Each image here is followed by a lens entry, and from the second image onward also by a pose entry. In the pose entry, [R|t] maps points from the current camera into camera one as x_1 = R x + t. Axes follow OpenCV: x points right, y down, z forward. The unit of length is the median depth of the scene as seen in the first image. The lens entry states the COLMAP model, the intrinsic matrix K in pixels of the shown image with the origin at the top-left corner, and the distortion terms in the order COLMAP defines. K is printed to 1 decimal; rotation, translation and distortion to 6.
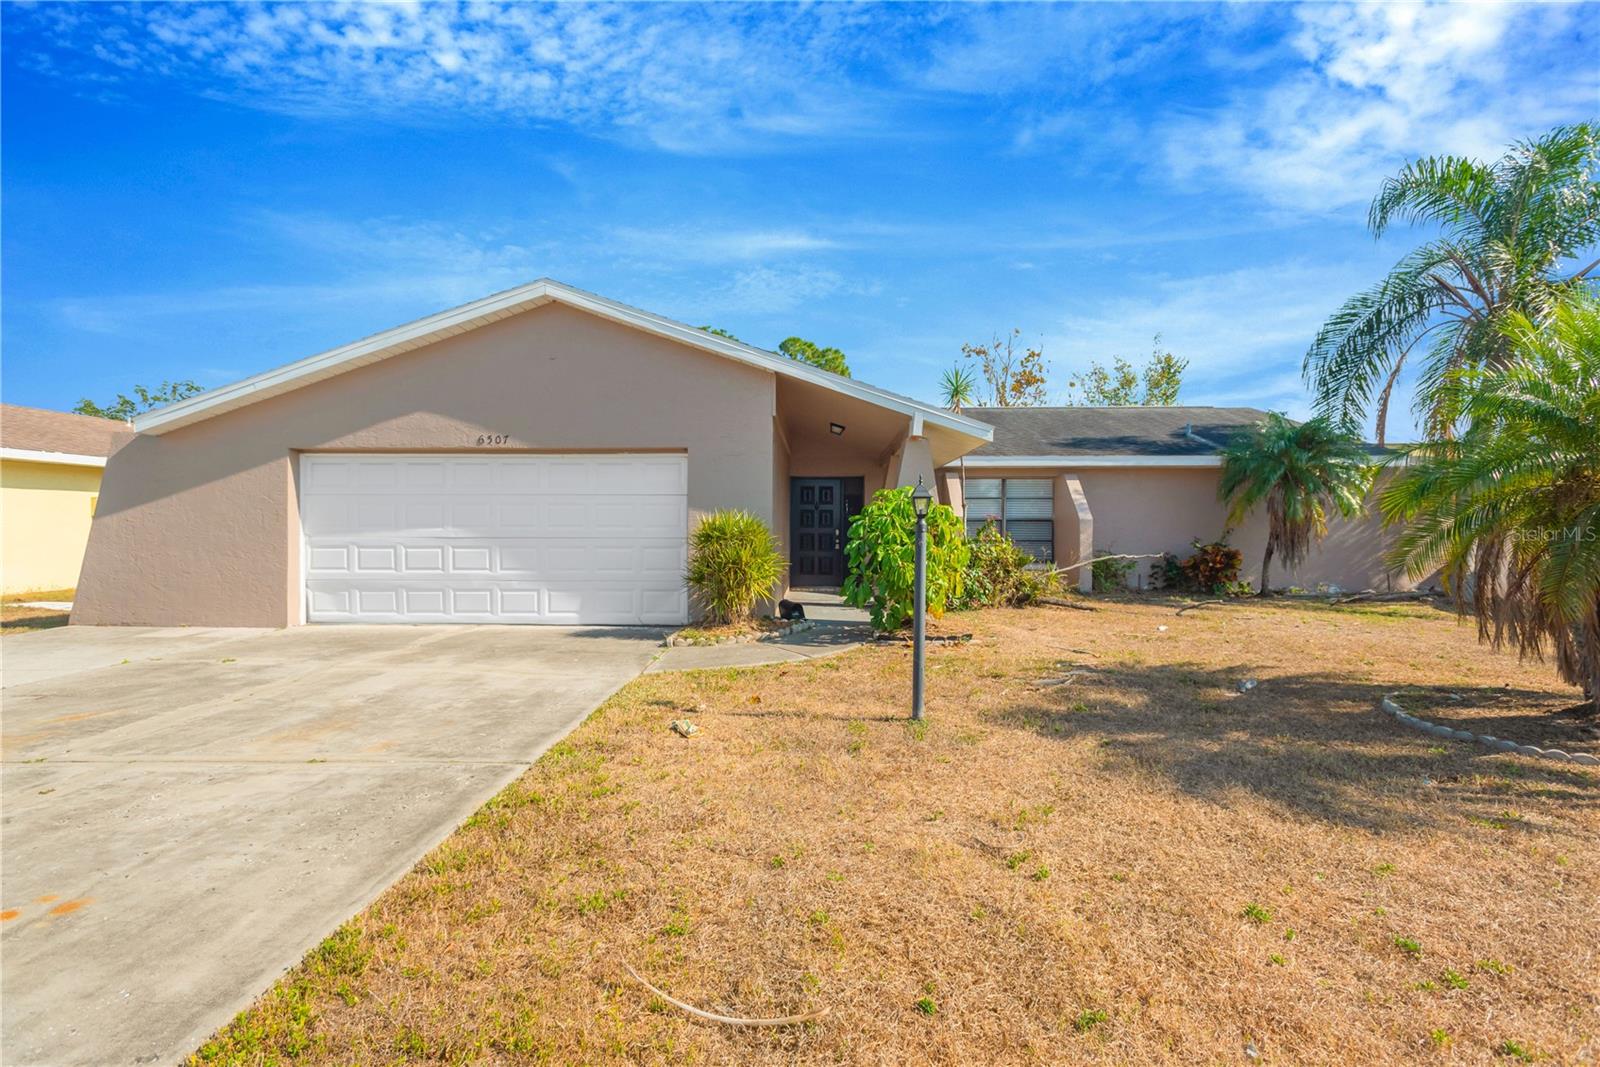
lens RADIAL K [[754.6, 0, 792.7], [0, 754.6, 538.3], [0, 0, 1]] dist [0.008916, -0.001413]
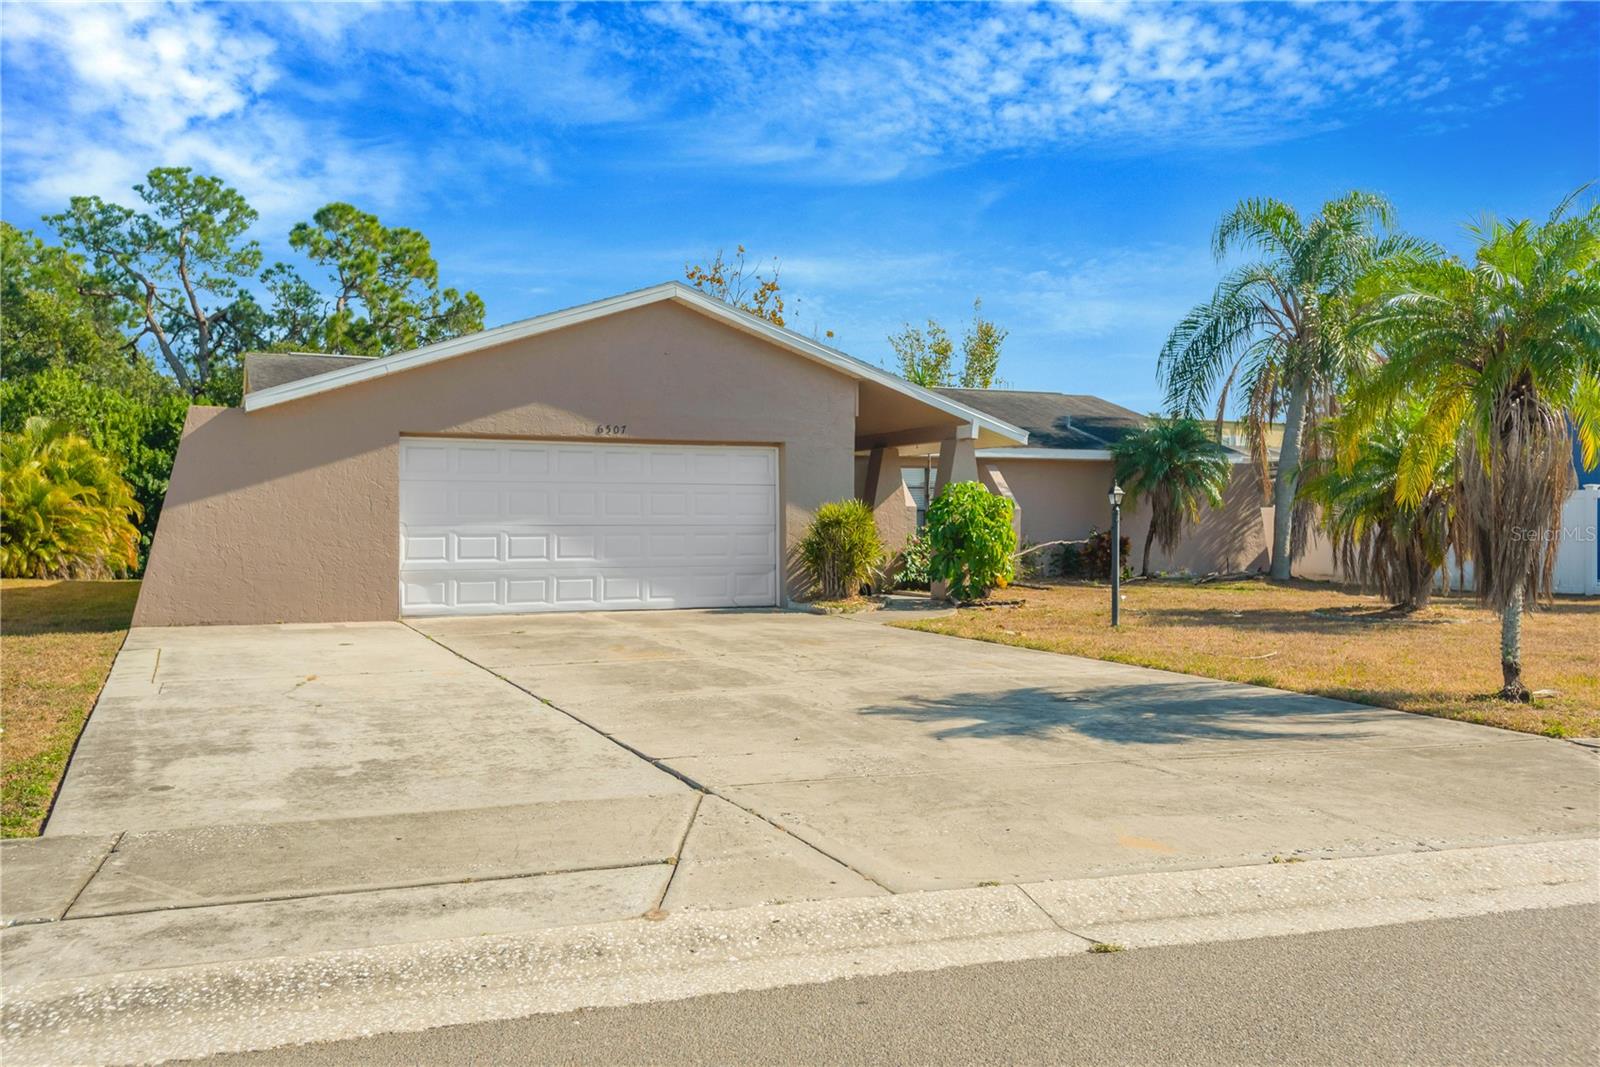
lens RADIAL K [[1178.0, 0, 803.2], [0, 1178.0, 549.0], [0, 0, 1]] dist [0.020310, -0.009761]
pose [[0.915947, -0.011848, 0.401123, -0.587749], [0.008176, 0.999908, 0.010863, 0.011906], [-0.401215, -0.006671, 0.915960, -0.420823]]
